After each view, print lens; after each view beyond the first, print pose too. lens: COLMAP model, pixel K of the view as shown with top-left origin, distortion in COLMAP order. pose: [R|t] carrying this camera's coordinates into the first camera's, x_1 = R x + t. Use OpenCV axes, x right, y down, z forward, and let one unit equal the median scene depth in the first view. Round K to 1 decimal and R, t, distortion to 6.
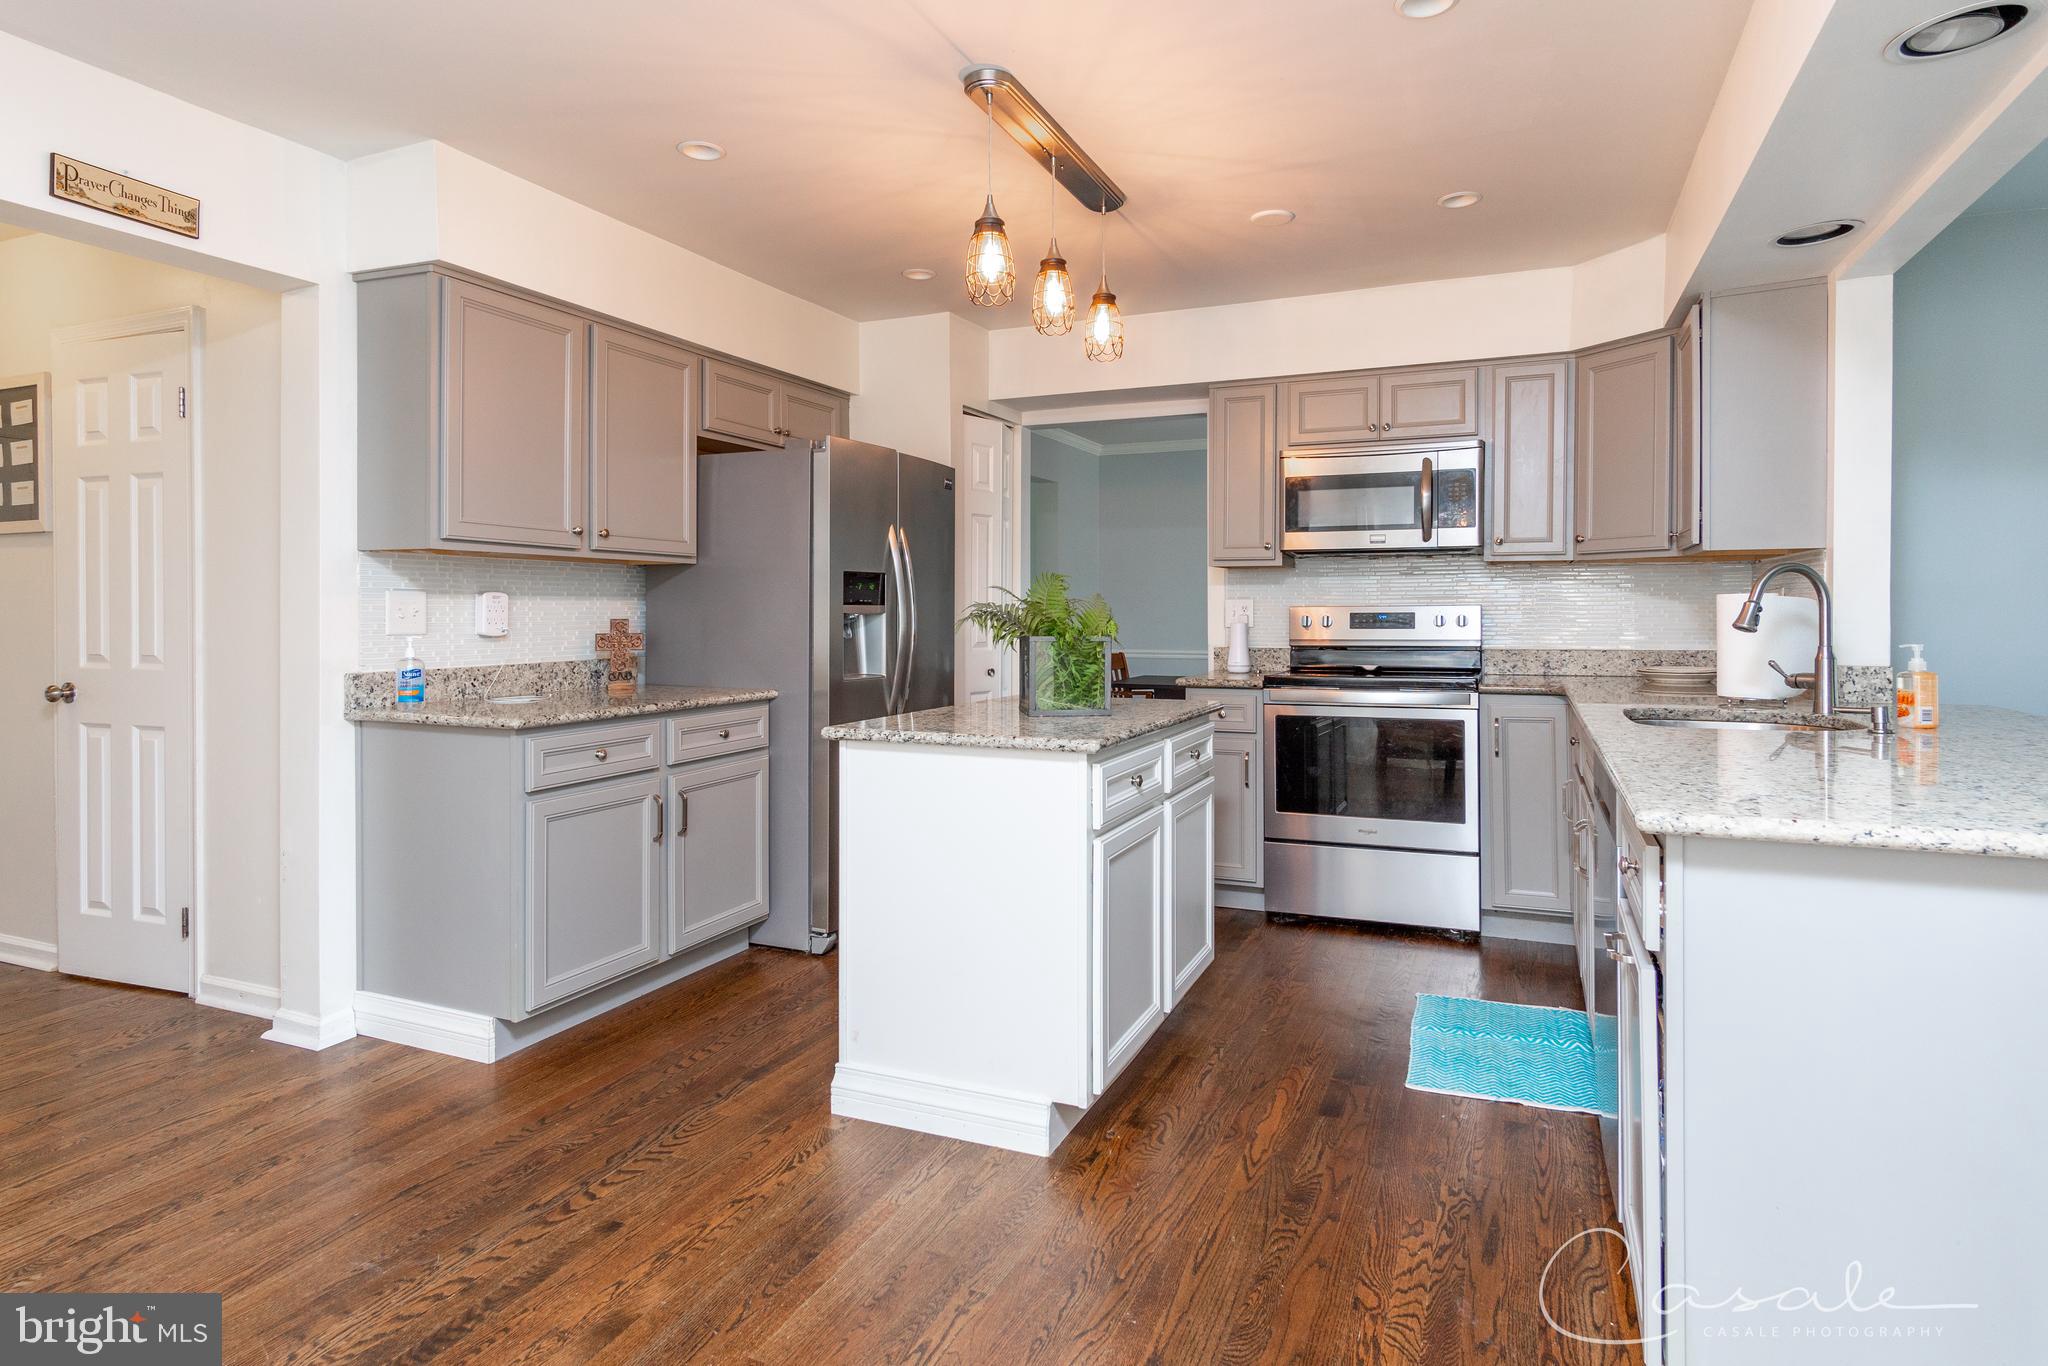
lens RADIAL K [[1087.4, 0, 1018.0], [0, 1087.4, 619.3], [0, 0, 1]] dist [0.012904, -0.000910]
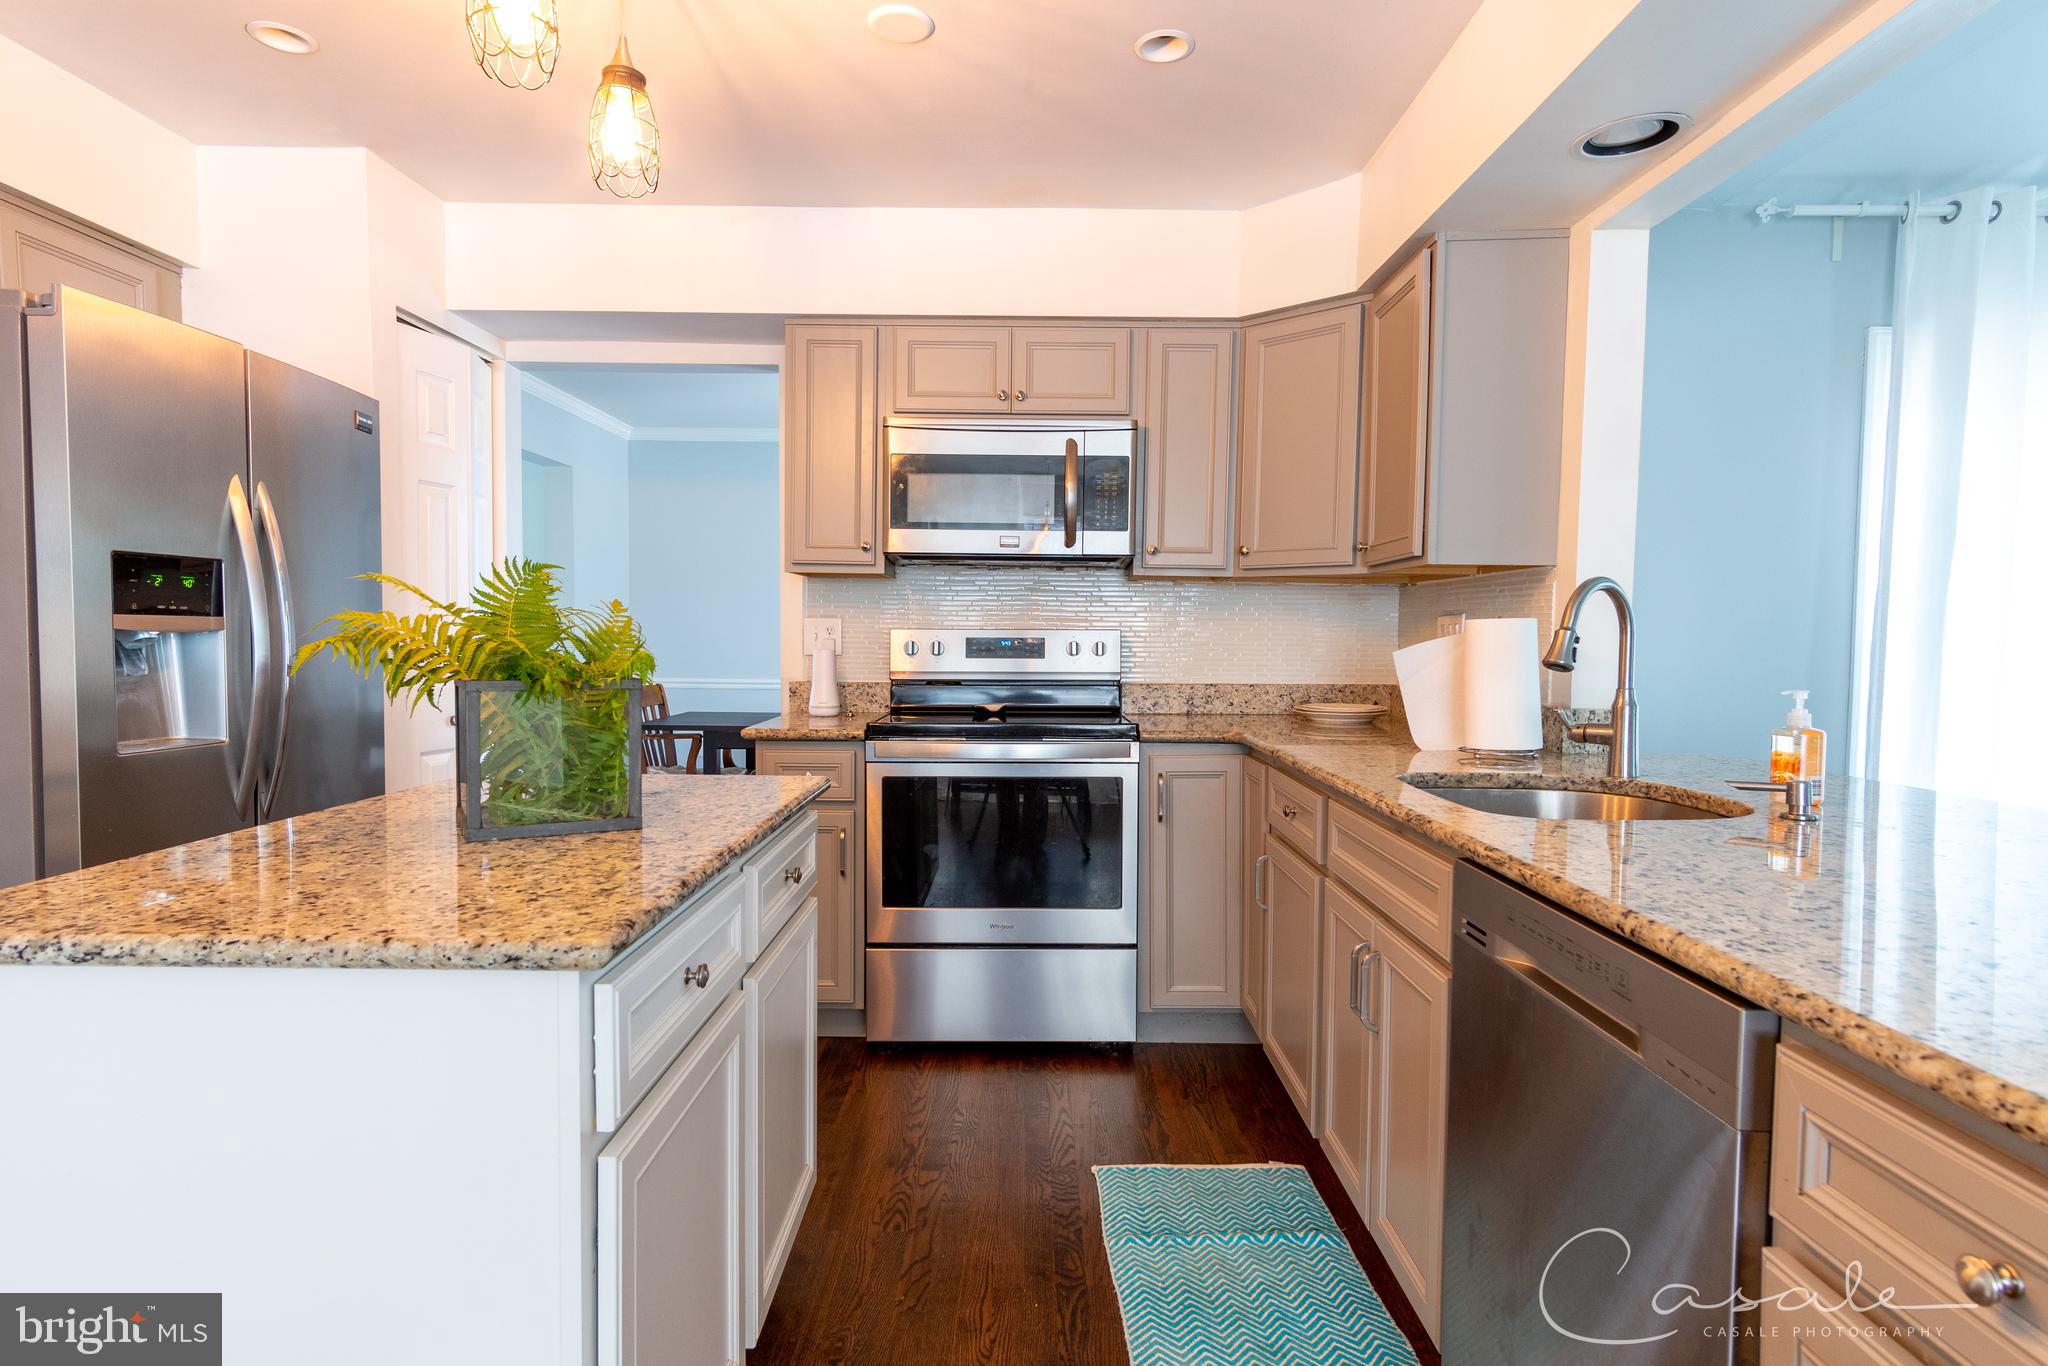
lens RADIAL K [[1087.4, 0, 1016.1], [0, 1087.4, 689.5], [0, 0, 1]] dist [0.012904, -0.000910]
pose [[0.916391, -0.009963, 0.400160, 0.028011], [-0.007755, 0.999061, 0.042632, -0.002586], [-0.400209, -0.042171, 0.915453, 0.303094]]
